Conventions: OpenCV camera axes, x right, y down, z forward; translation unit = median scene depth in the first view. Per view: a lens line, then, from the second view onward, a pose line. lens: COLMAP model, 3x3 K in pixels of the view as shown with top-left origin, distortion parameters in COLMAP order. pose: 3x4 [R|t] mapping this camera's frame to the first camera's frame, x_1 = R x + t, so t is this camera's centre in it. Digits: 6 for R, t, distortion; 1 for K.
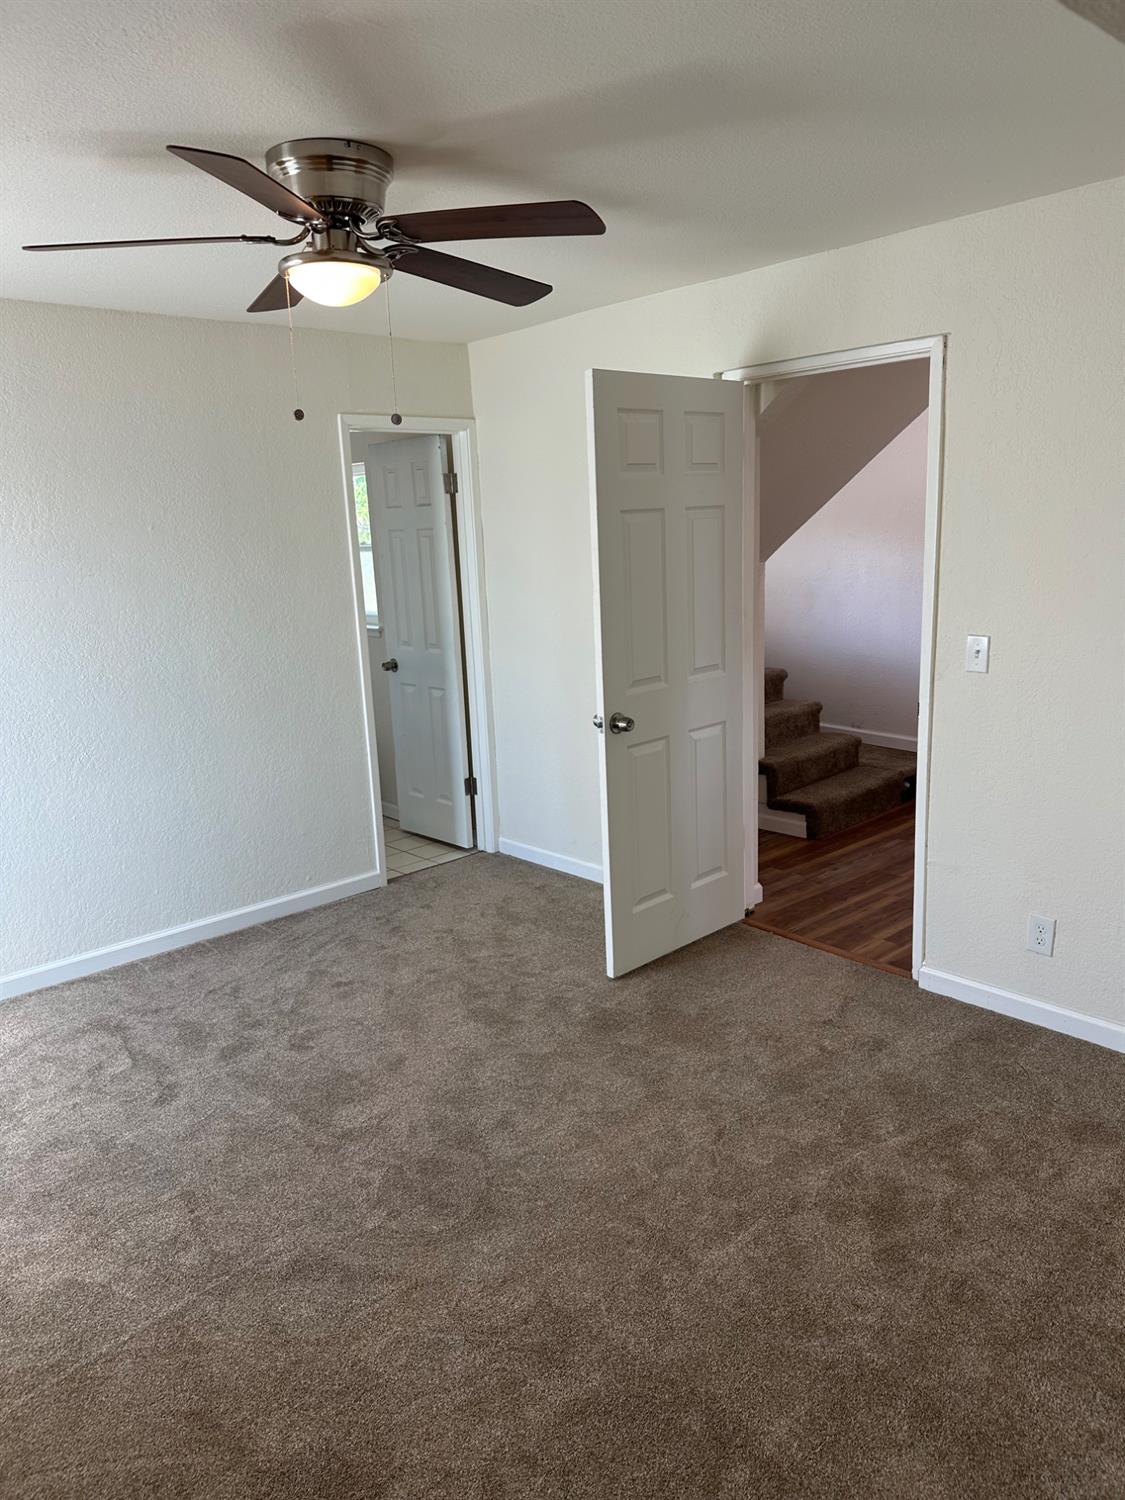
lens RADIAL K [[1066.2, 0, 562.5], [0, 1066.2, 750.0], [0, 0, 1]] dist [0.140050, -0.237681]
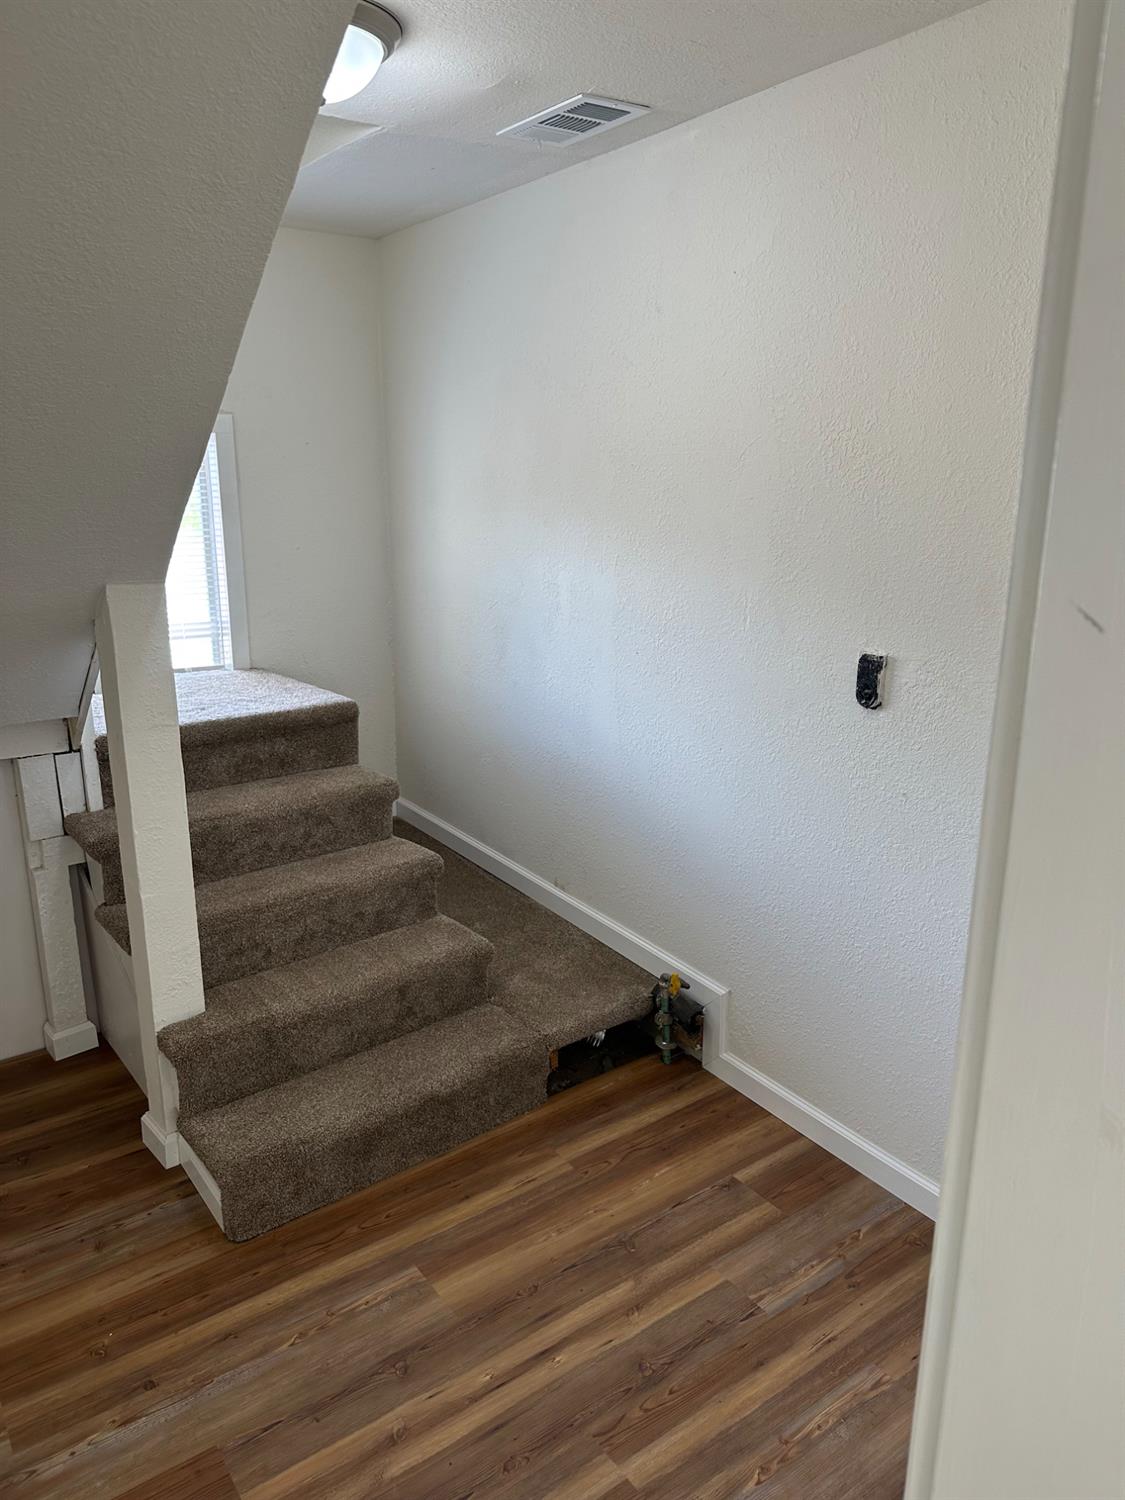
lens RADIAL K [[1066.2, 0, 562.5], [0, 1066.2, 750.0], [0, 0, 1]] dist [0.140050, -0.237681]
pose [[0.994865, 0.051270, -0.087268, 0.361751], [-0.048821, 0.998358, 0.029973, -0.119736], [0.088661, -0.025559, 0.995734, 0.551210]]
